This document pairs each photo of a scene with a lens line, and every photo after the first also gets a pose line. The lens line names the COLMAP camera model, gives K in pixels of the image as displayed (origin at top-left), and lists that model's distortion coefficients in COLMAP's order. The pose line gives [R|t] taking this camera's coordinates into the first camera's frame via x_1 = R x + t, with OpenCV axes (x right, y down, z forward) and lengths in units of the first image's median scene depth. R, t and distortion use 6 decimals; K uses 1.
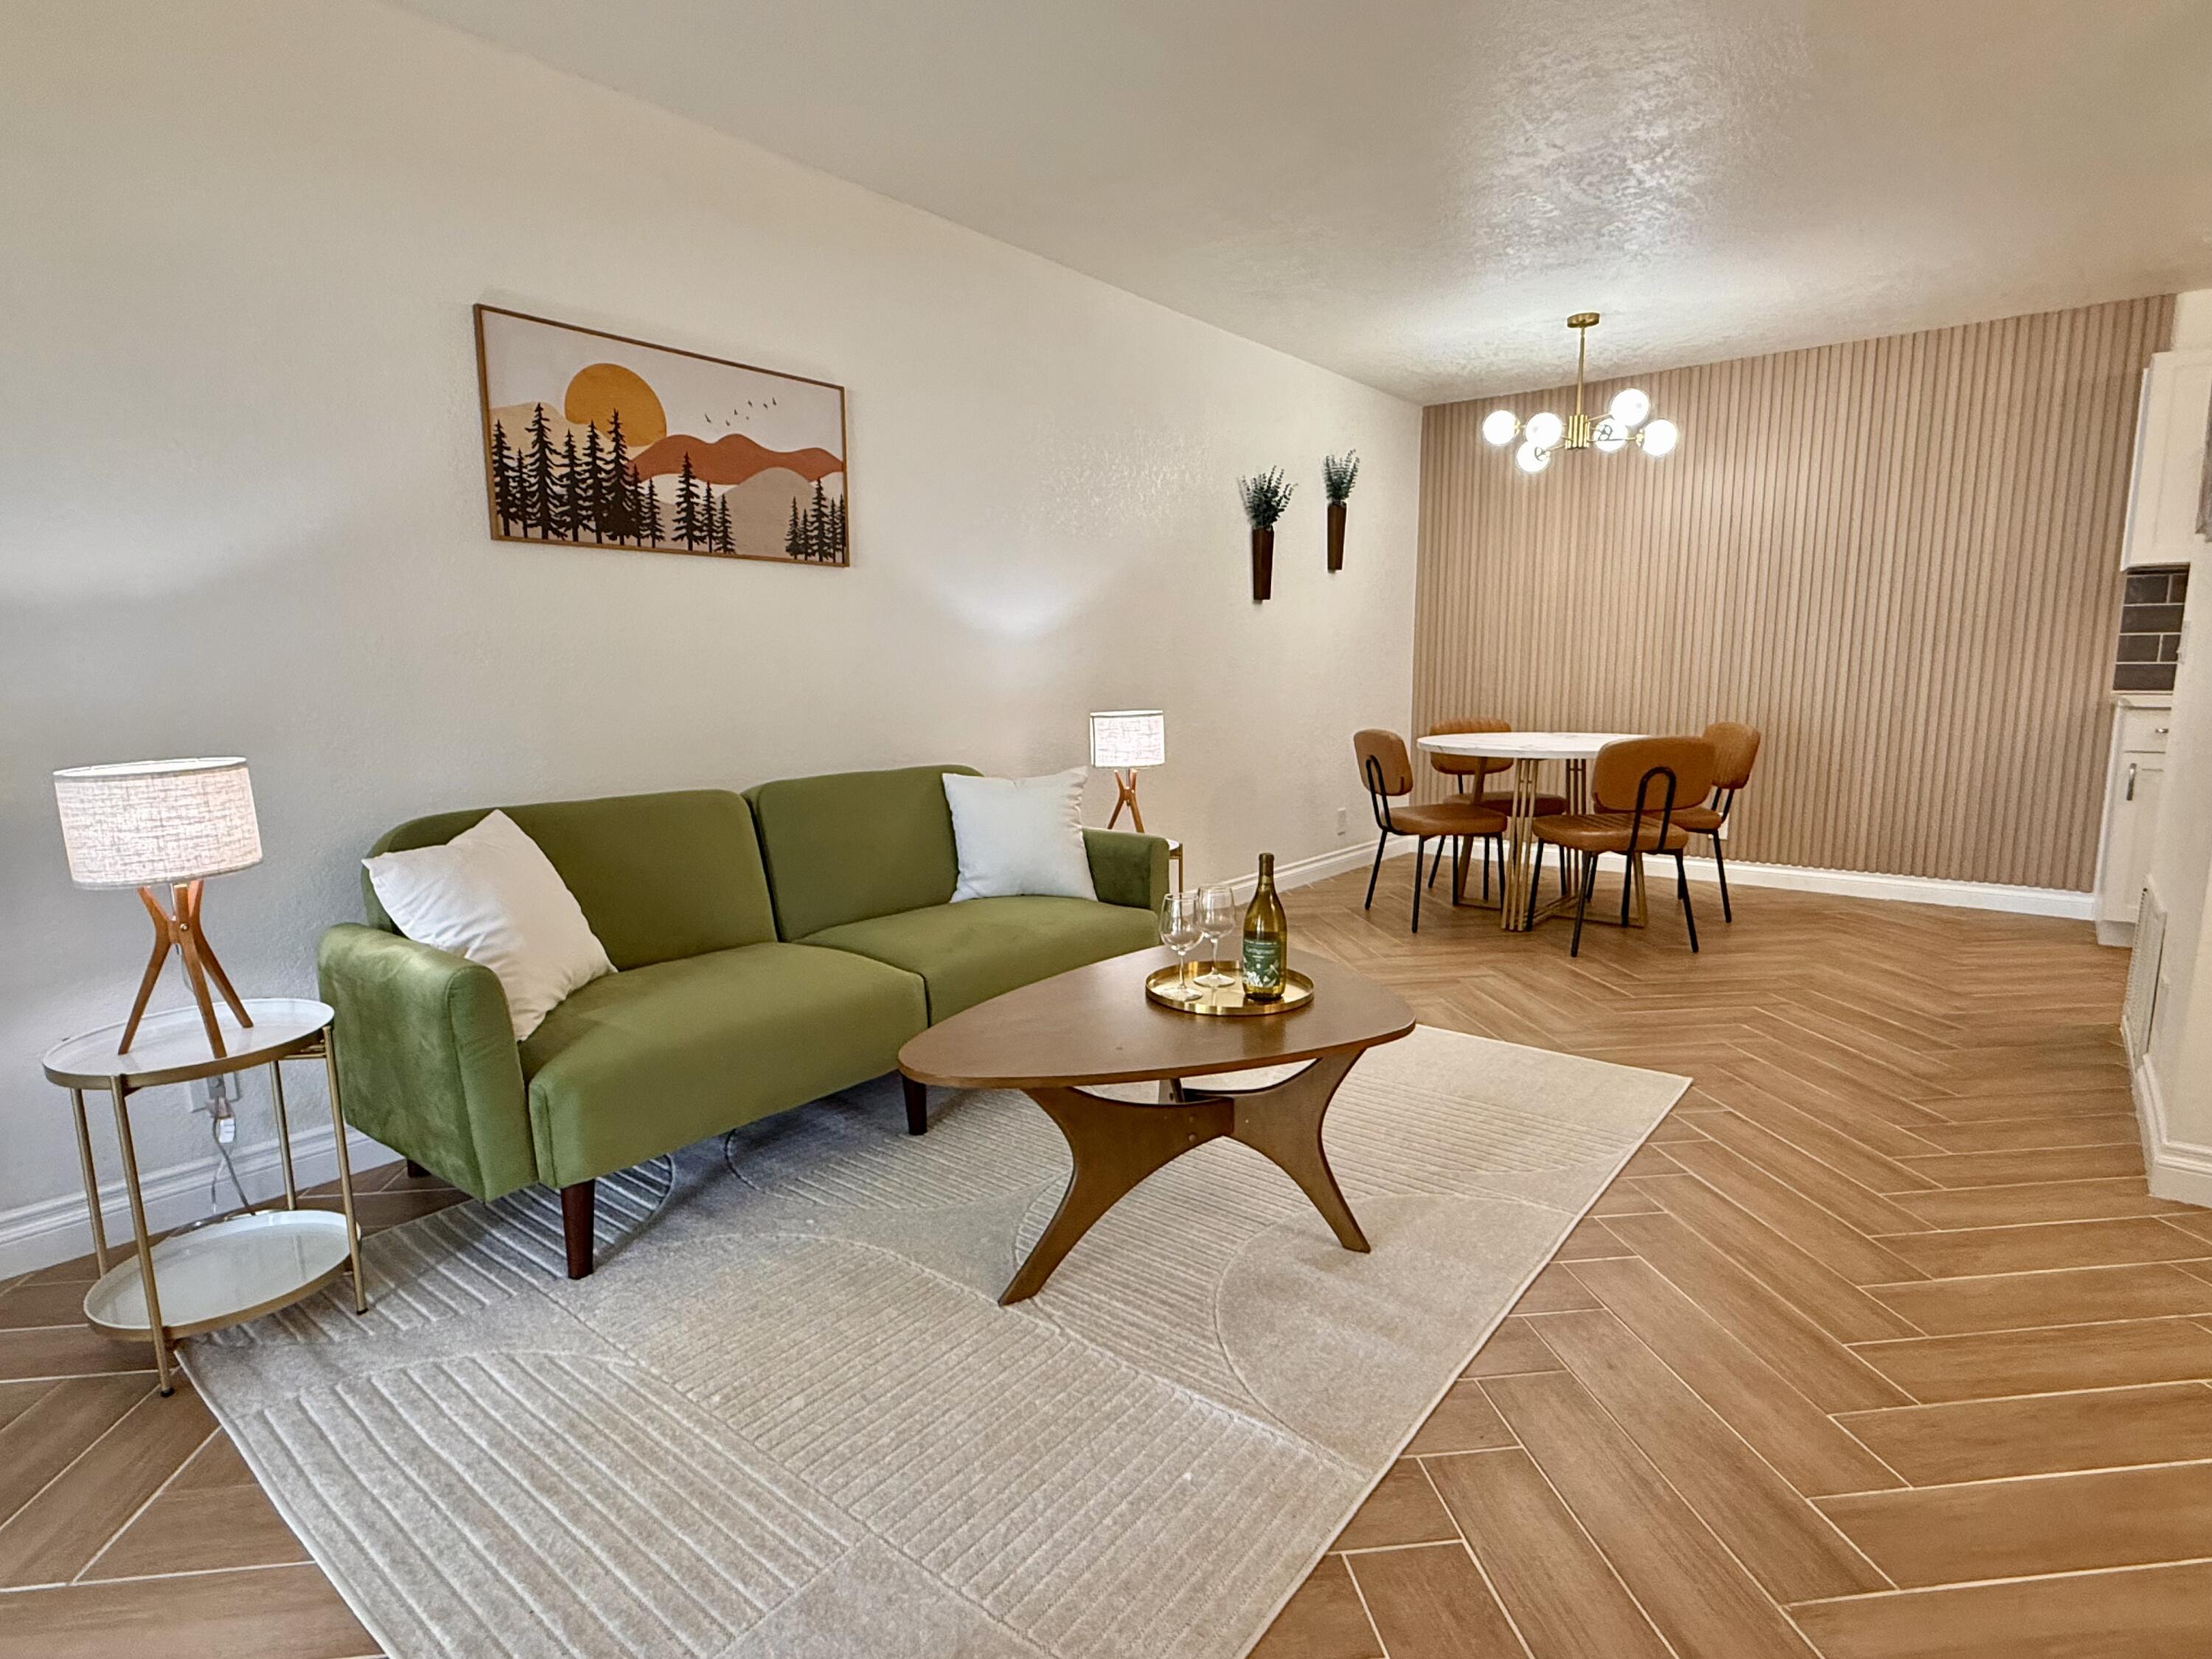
lens RADIAL K [[1148.9, 0, 1106.0], [0, 1148.9, 829.5], [0, 0, 1]] dist [-0.002119, 0.000127]
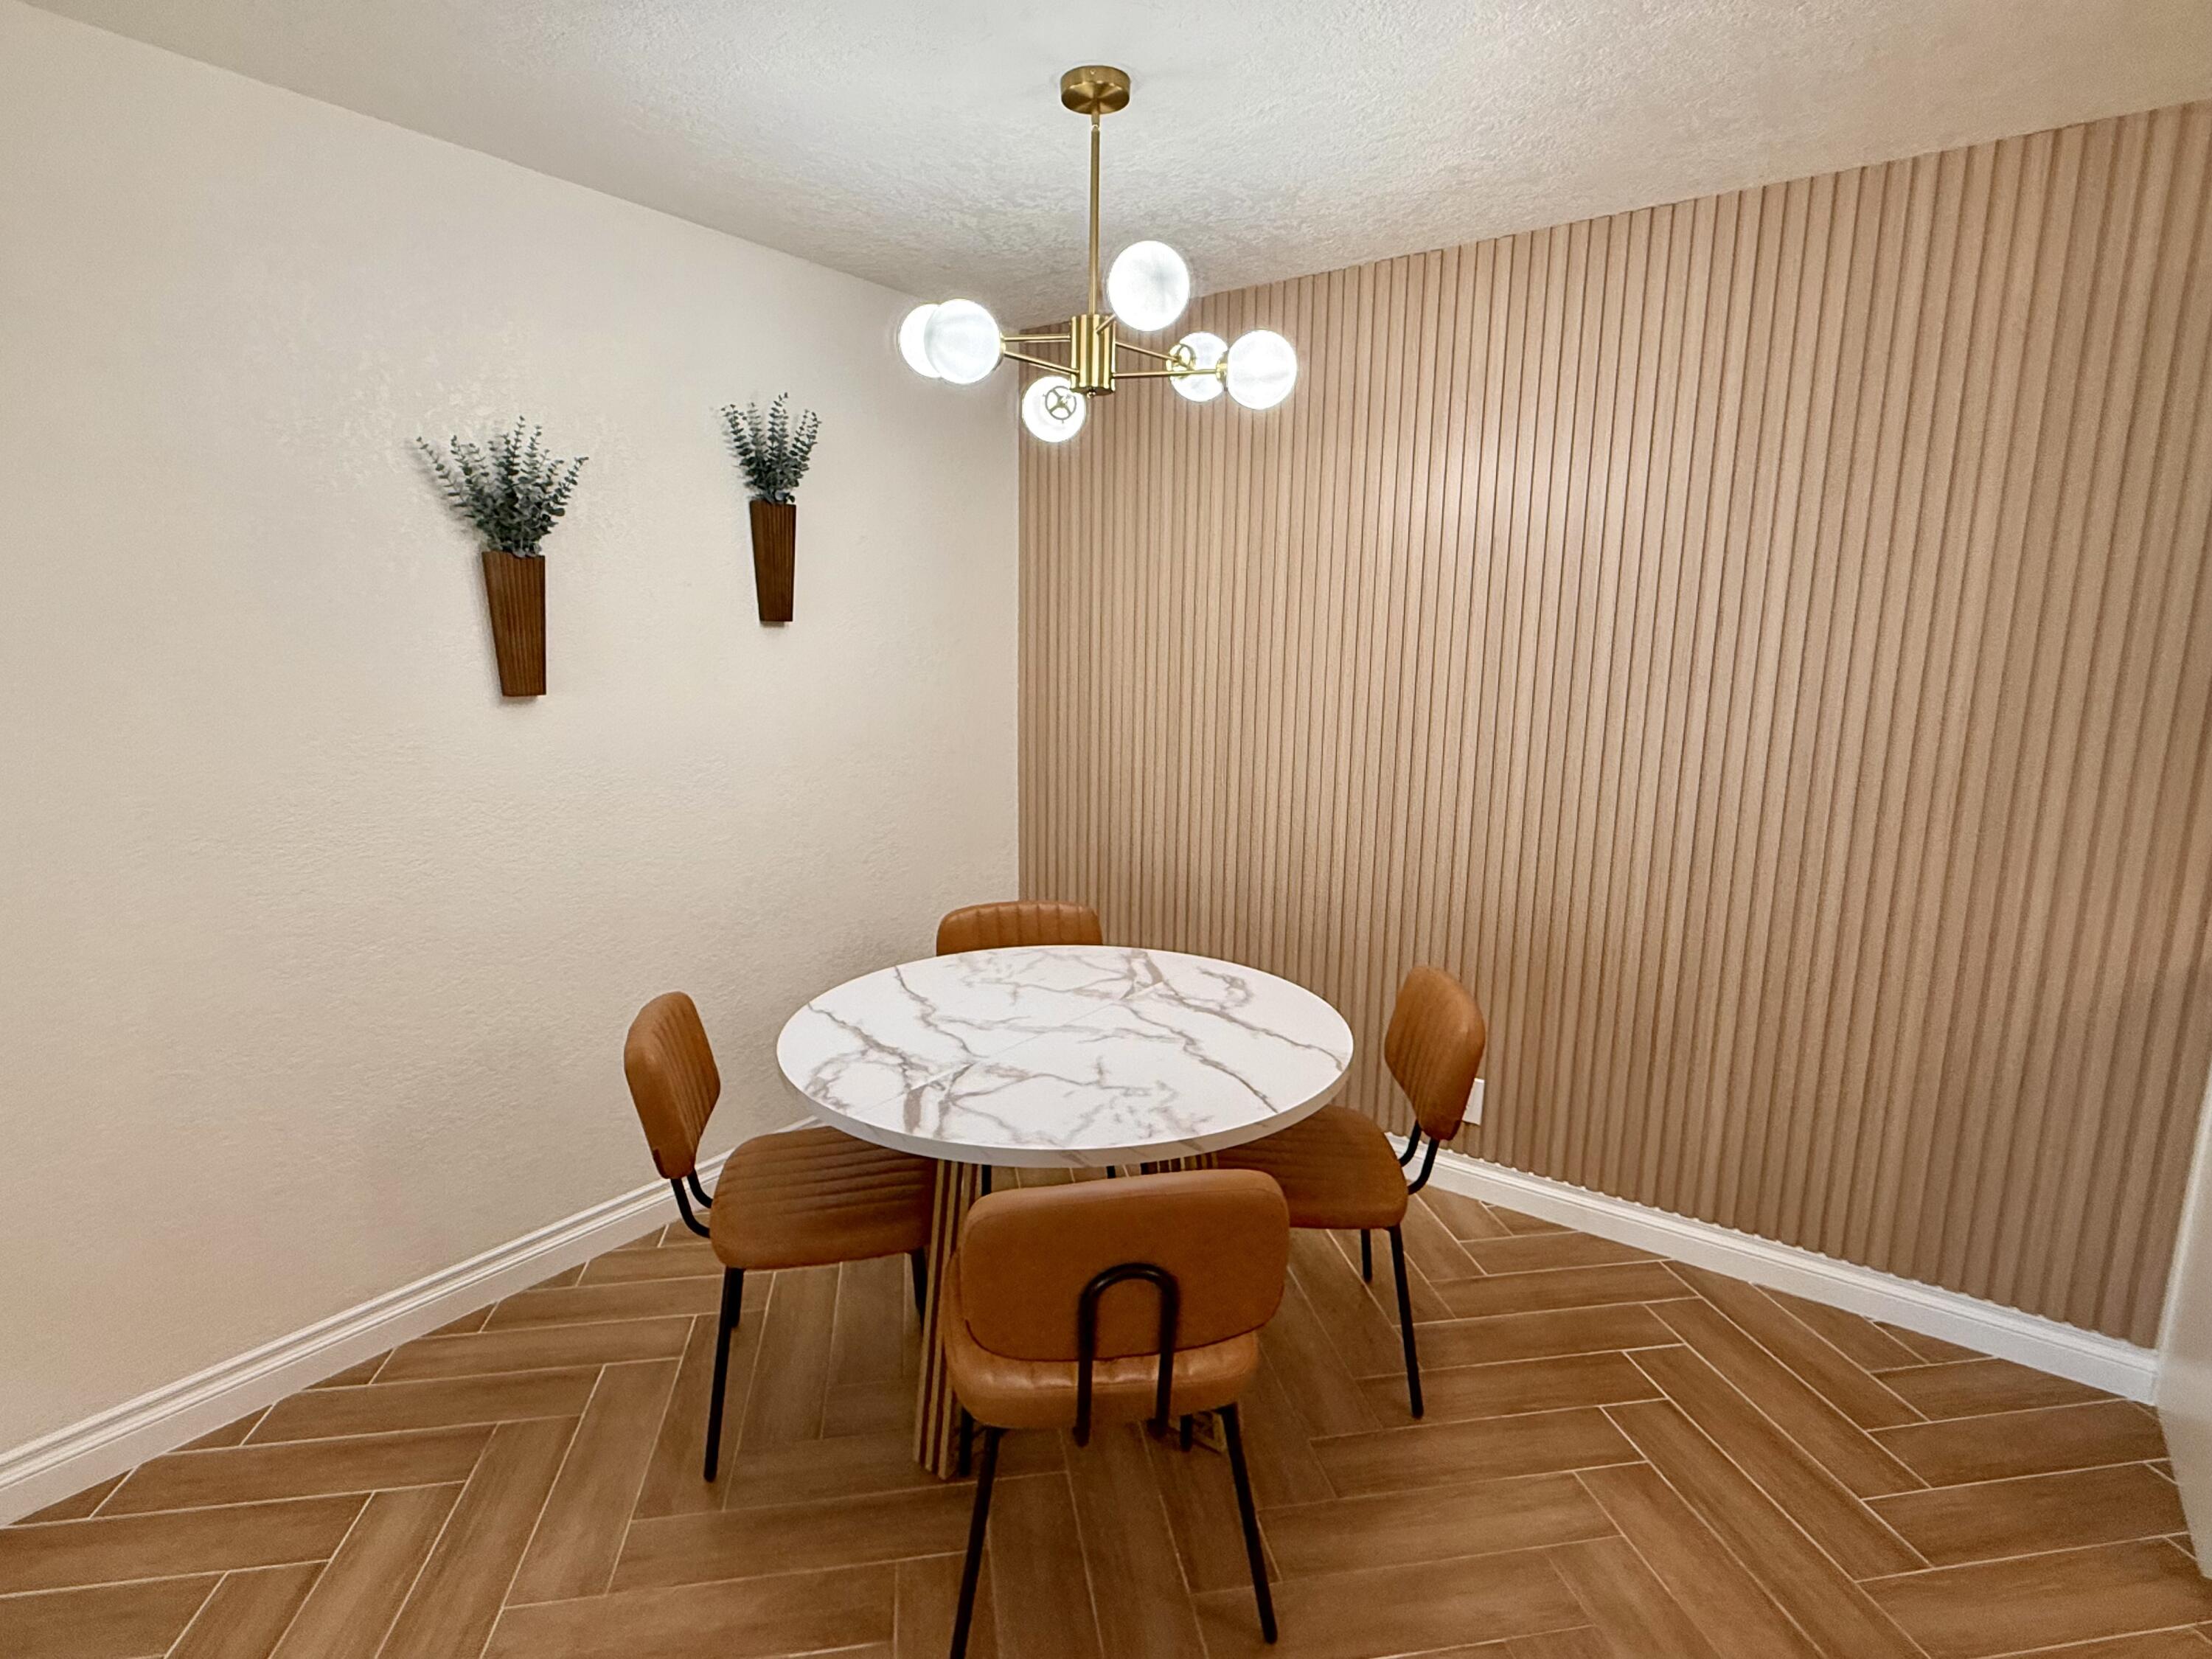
lens RADIAL K [[1118.7, 0, 1110.7], [0, 1118.7, 835.6], [0, 0, 1]] dist [-0.000159, 0.000066]
pose [[0.998813, 0.008372, 0.047994, 0.368793], [-0.010063, 0.999333, 0.035098, -0.163341], [-0.047668, -0.035539, 0.998231, 0.521123]]
